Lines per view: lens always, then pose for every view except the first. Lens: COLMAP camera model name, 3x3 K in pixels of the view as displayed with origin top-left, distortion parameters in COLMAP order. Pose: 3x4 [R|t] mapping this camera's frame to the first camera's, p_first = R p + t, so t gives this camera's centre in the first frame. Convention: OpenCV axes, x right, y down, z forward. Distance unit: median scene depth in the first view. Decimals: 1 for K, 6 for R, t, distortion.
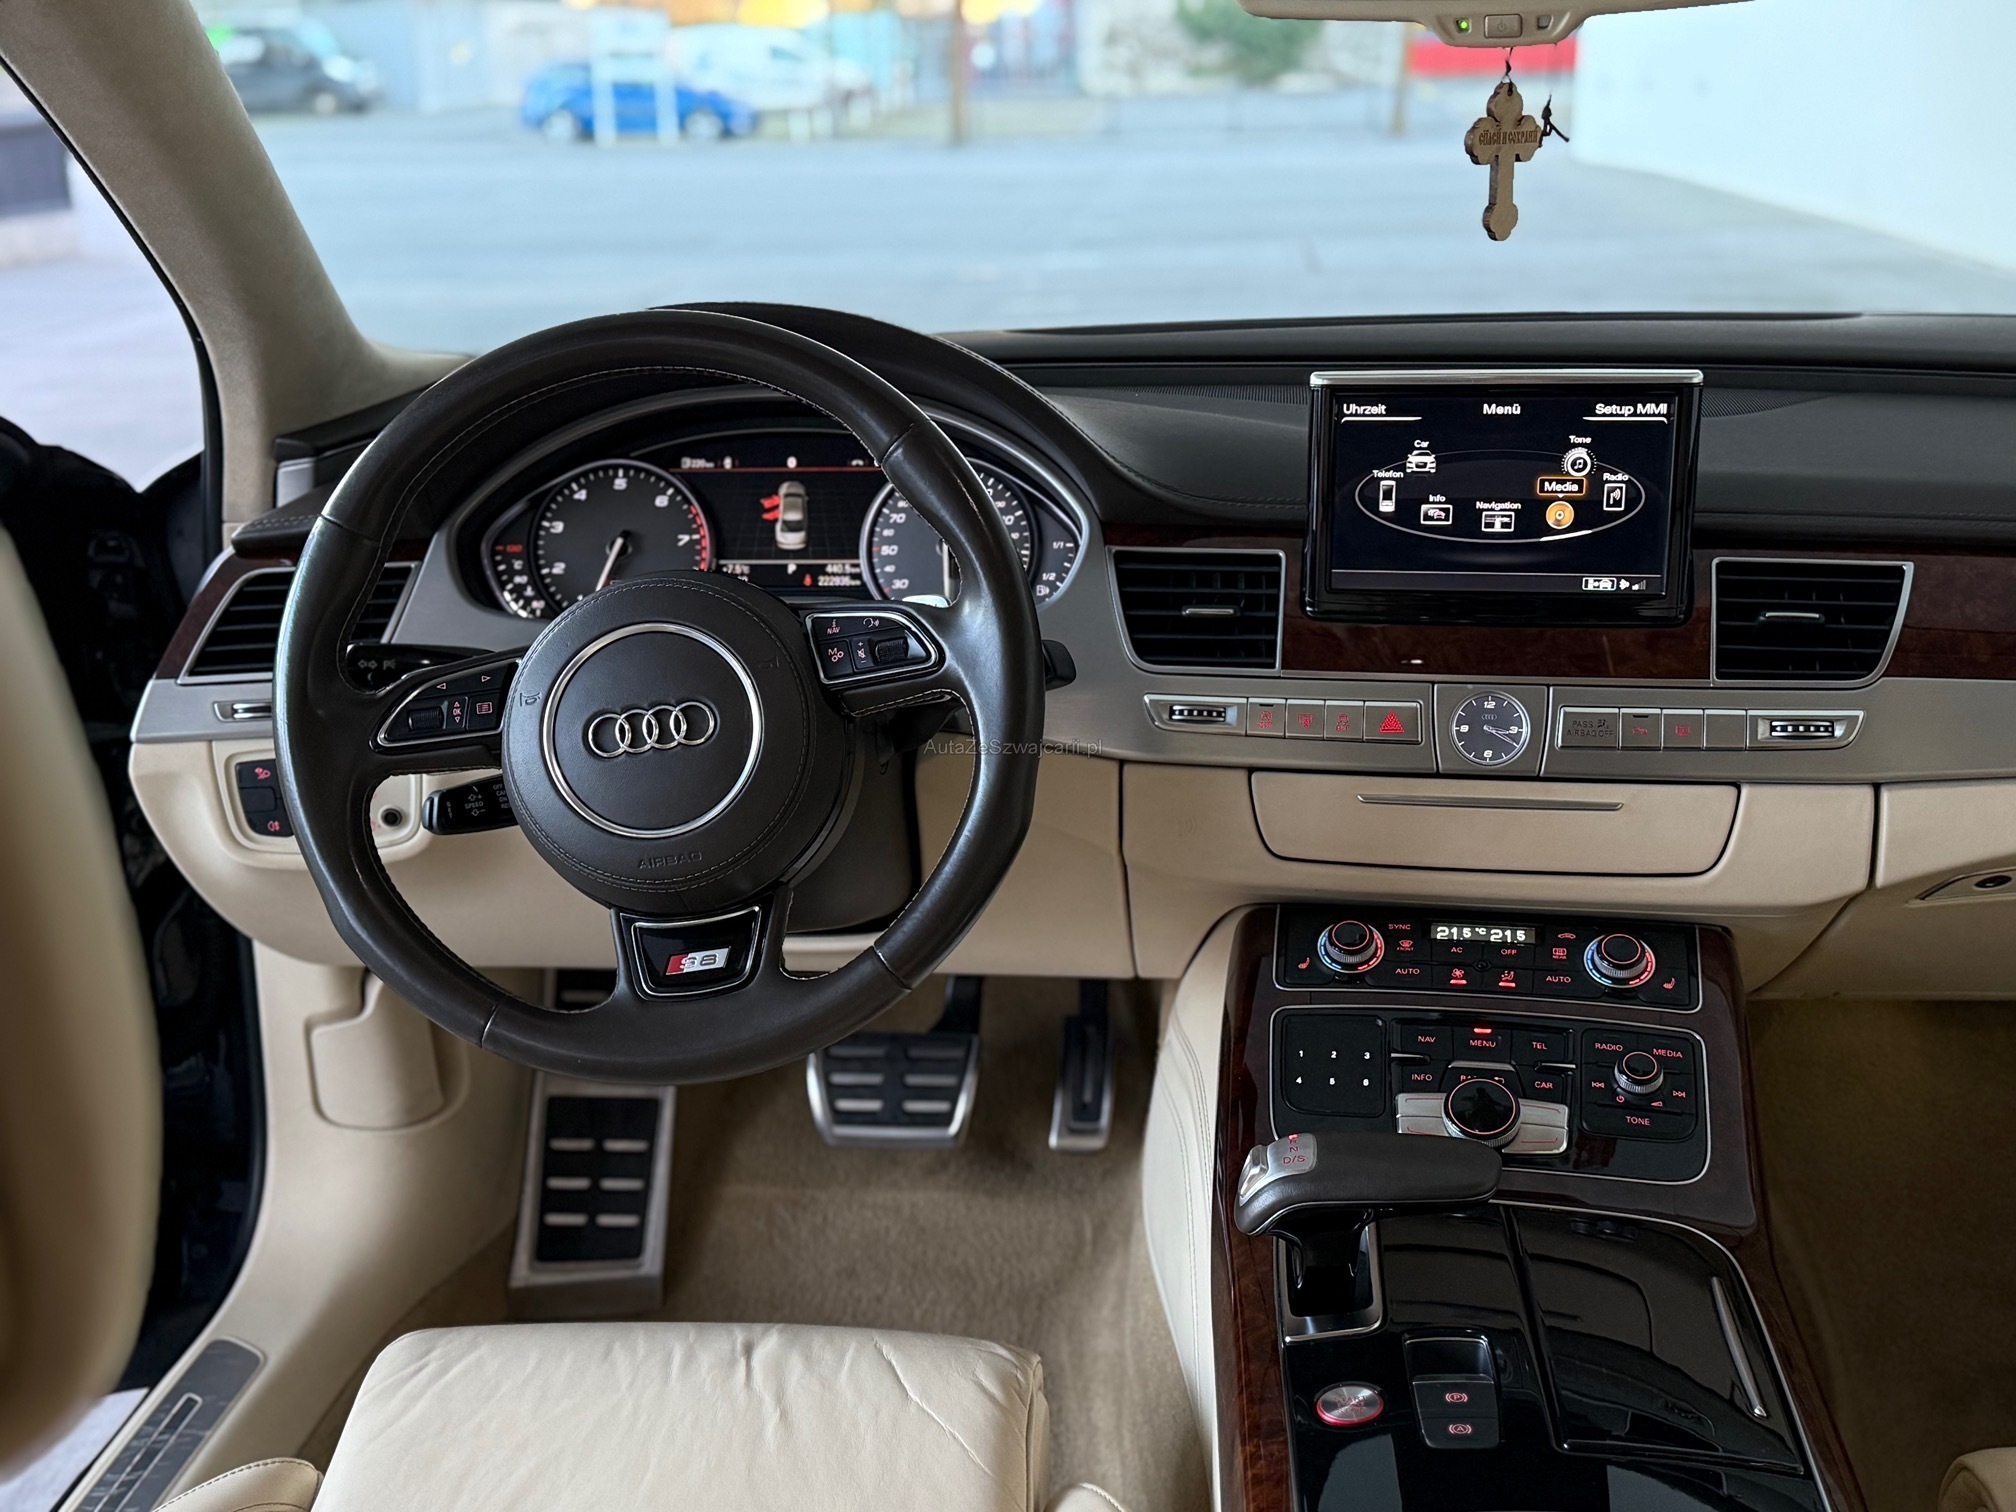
lens RADIAL K [[2223.9, 0, 1018.6], [0, 2223.9, 759.8], [0, 0, 1]] dist [0.197412, -0.397551]
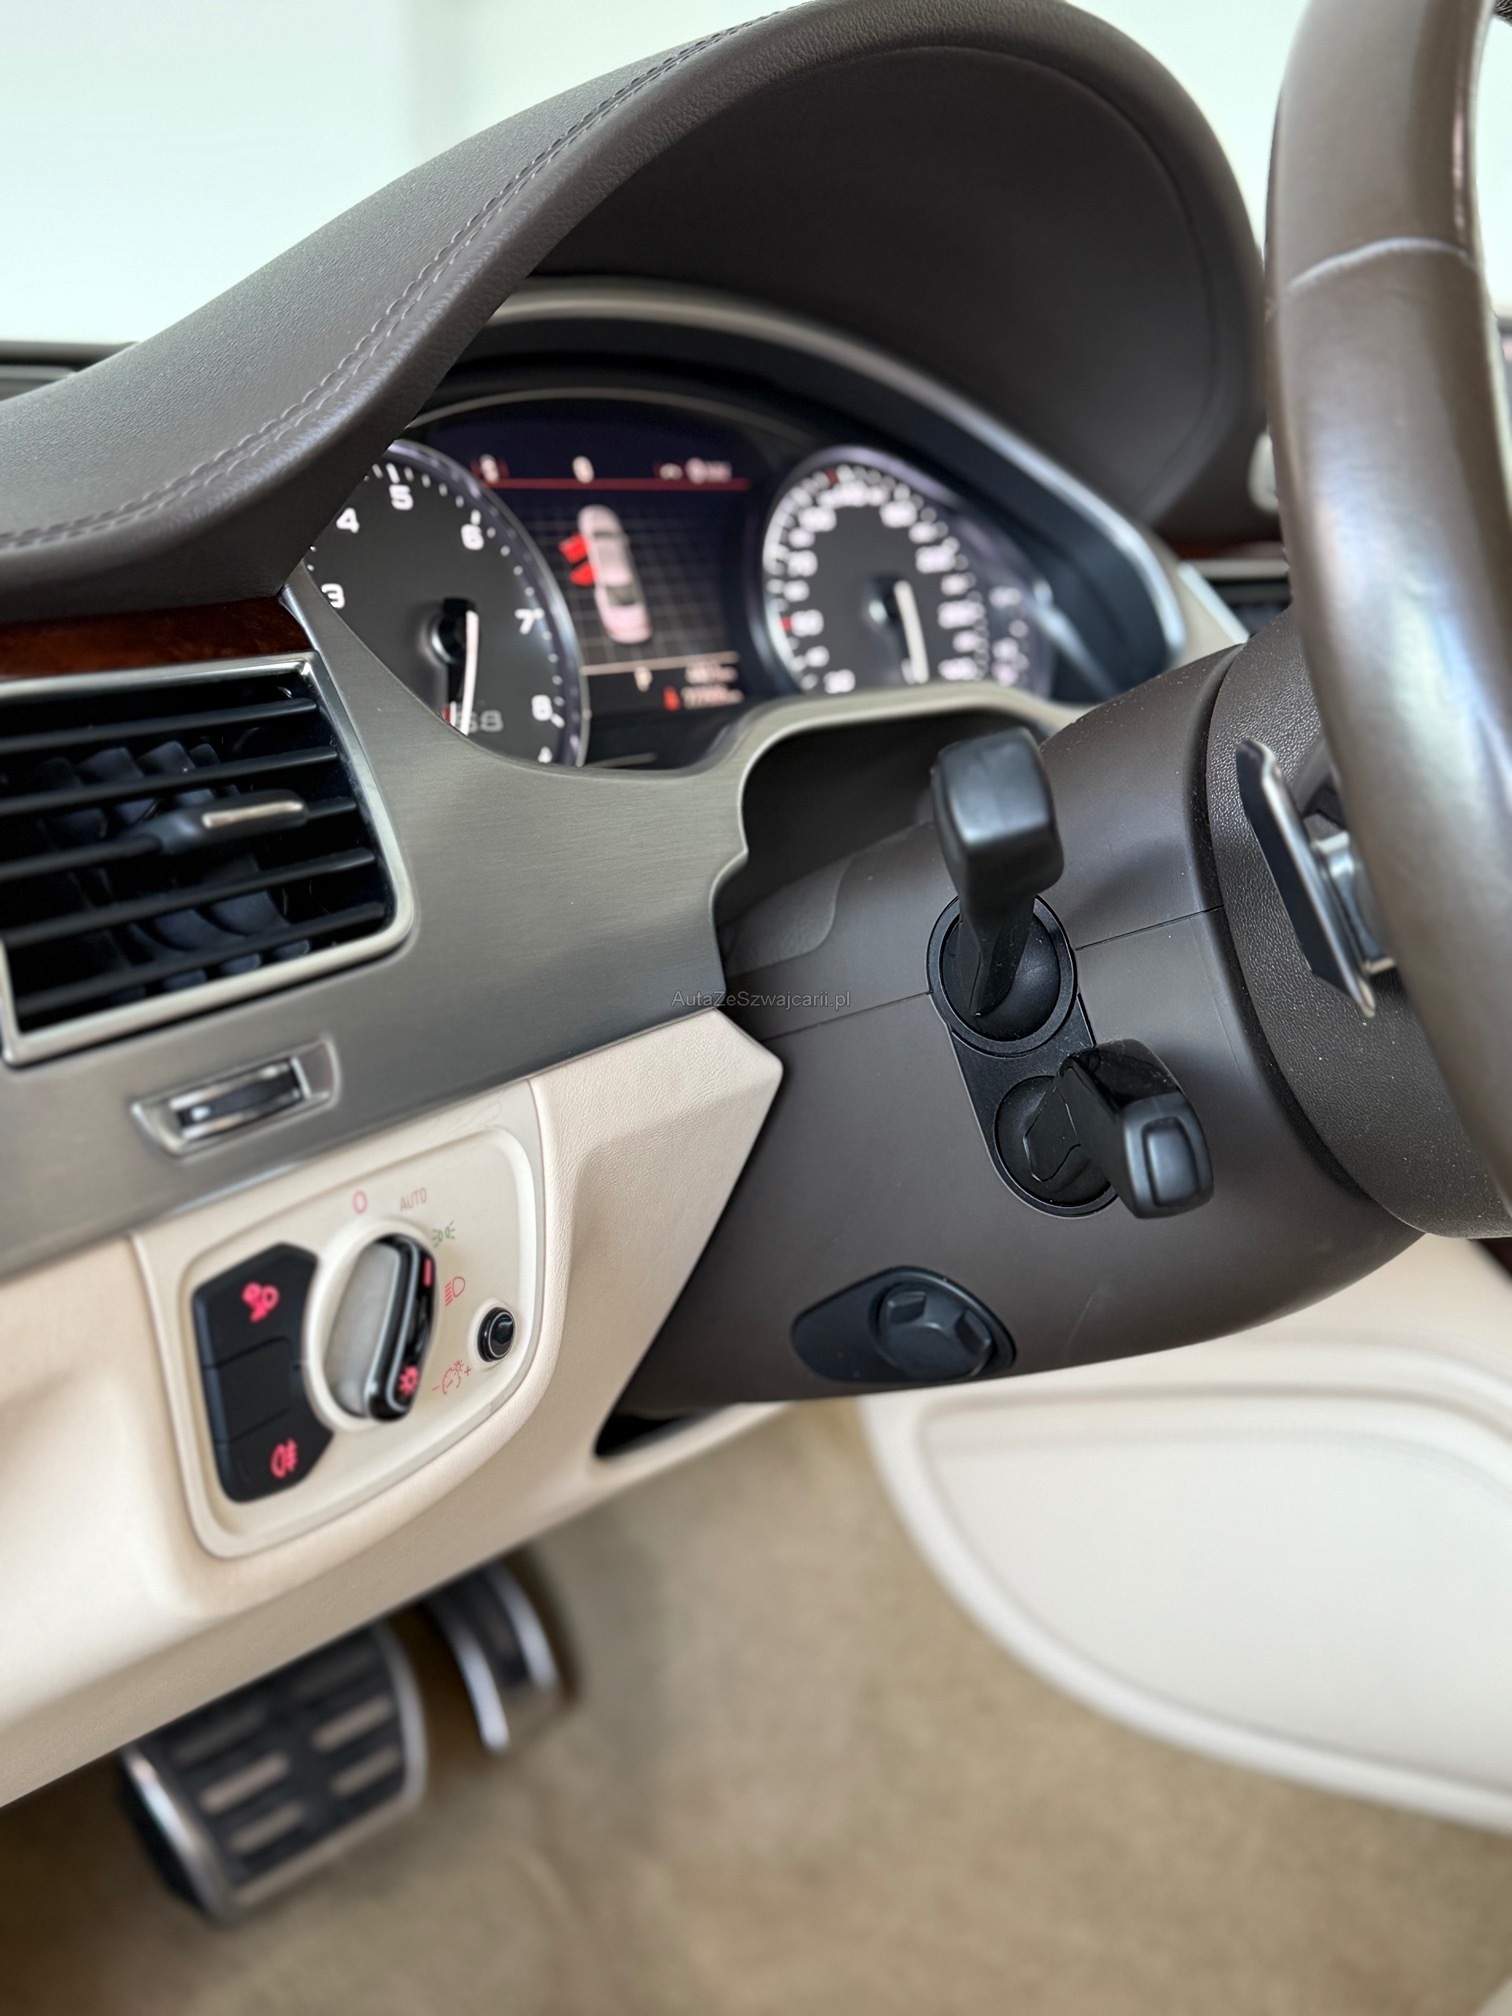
lens RADIAL K [[2276.0, 0, 751.4], [0, 2276.0, 1028.1], [0, 0, 1]] dist [0.106224, -0.005120]
pose [[0.545936, -0.168682, 0.820671, -0.586474], [0.235867, 0.970849, 0.042643, -0.030131], [-0.803941, 0.170289, 0.569808, 0.801034]]
